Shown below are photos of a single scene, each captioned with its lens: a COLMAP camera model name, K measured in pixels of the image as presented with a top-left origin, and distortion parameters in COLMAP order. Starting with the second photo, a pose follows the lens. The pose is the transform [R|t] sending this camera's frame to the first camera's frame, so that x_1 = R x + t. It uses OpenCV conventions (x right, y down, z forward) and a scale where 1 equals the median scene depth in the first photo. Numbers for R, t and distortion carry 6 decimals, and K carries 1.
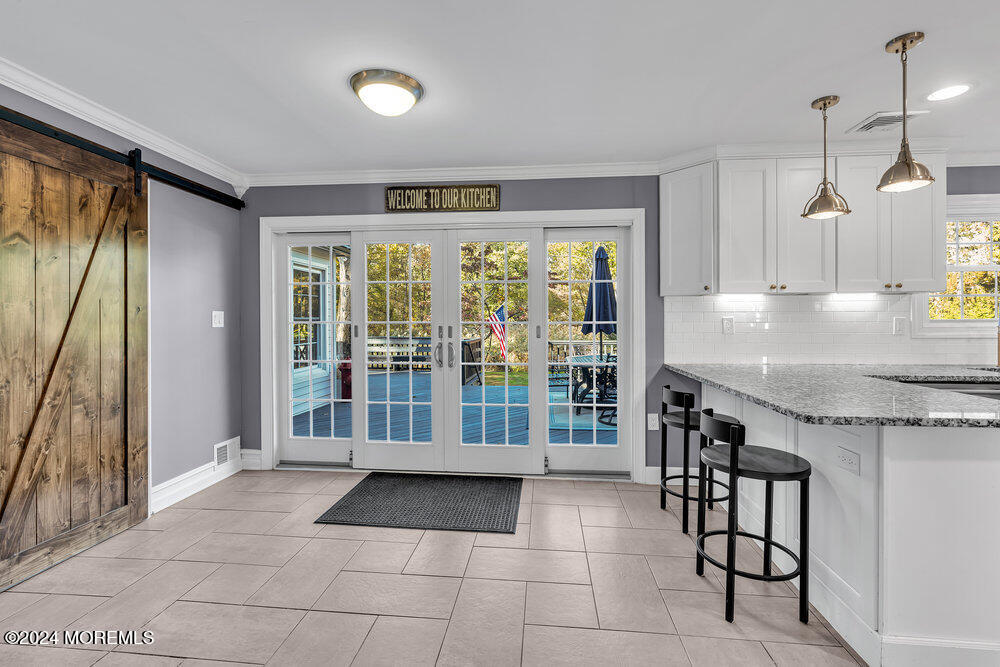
lens RADIAL K [[455.5, 0, 502.9], [0, 455.5, 322.3], [0, 0, 1]] dist [-0.002877, -0.000201]
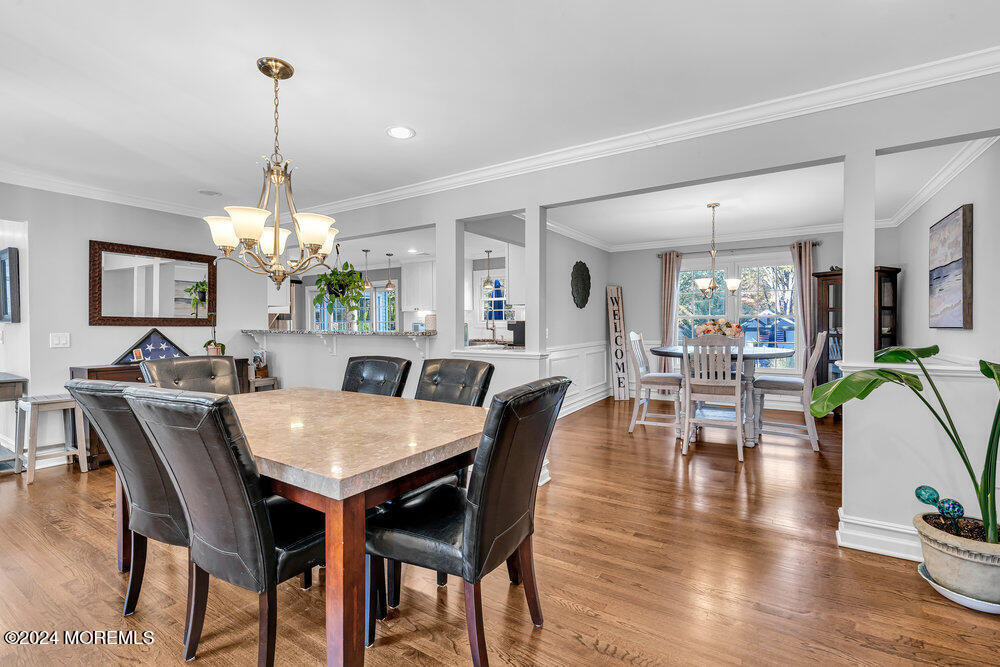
lens RADIAL K [[454.7, 0, 500.0], [0, 454.7, 333.5], [0, 0, 1]] dist [-0.004187, -0.000040]
pose [[0.890641, 0.010576, -0.454583, 2.683562], [-0.002075, 0.999814, 0.019195, 0.023330], [0.454702, -0.016152, 0.890497, -1.458351]]
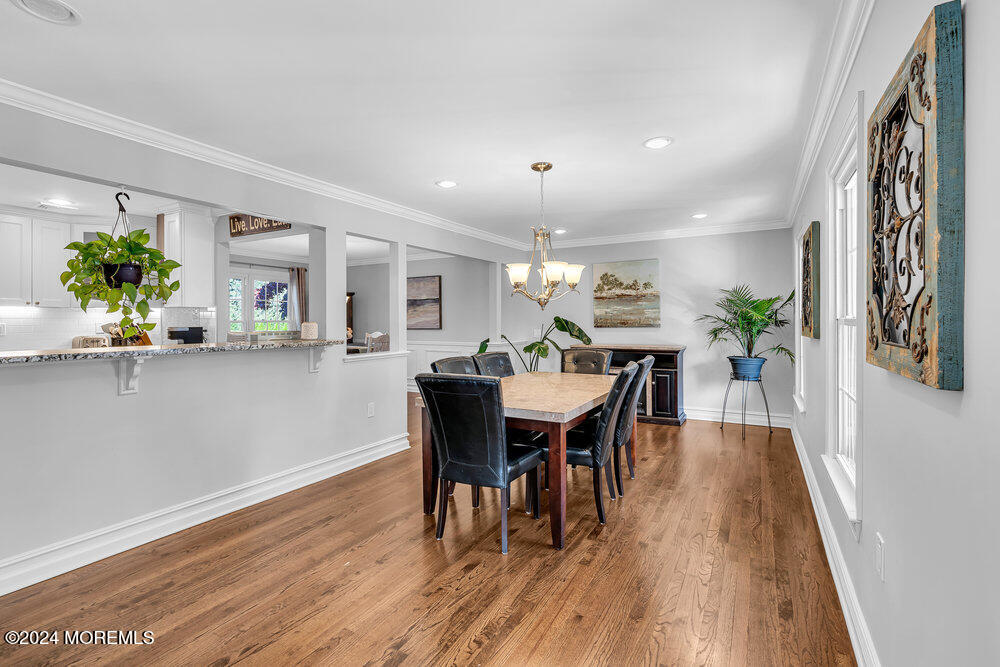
lens RADIAL K [[455.5, 0, 502.9], [0, 455.5, 322.3], [0, 0, 1]] dist [-0.002877, -0.000201]
pose [[0.411600, -0.000647, 0.911365, 0.737149], [0.002618, 0.999996, -0.000472, -0.010568], [-0.911361, 0.002580, 0.411600, -1.311974]]
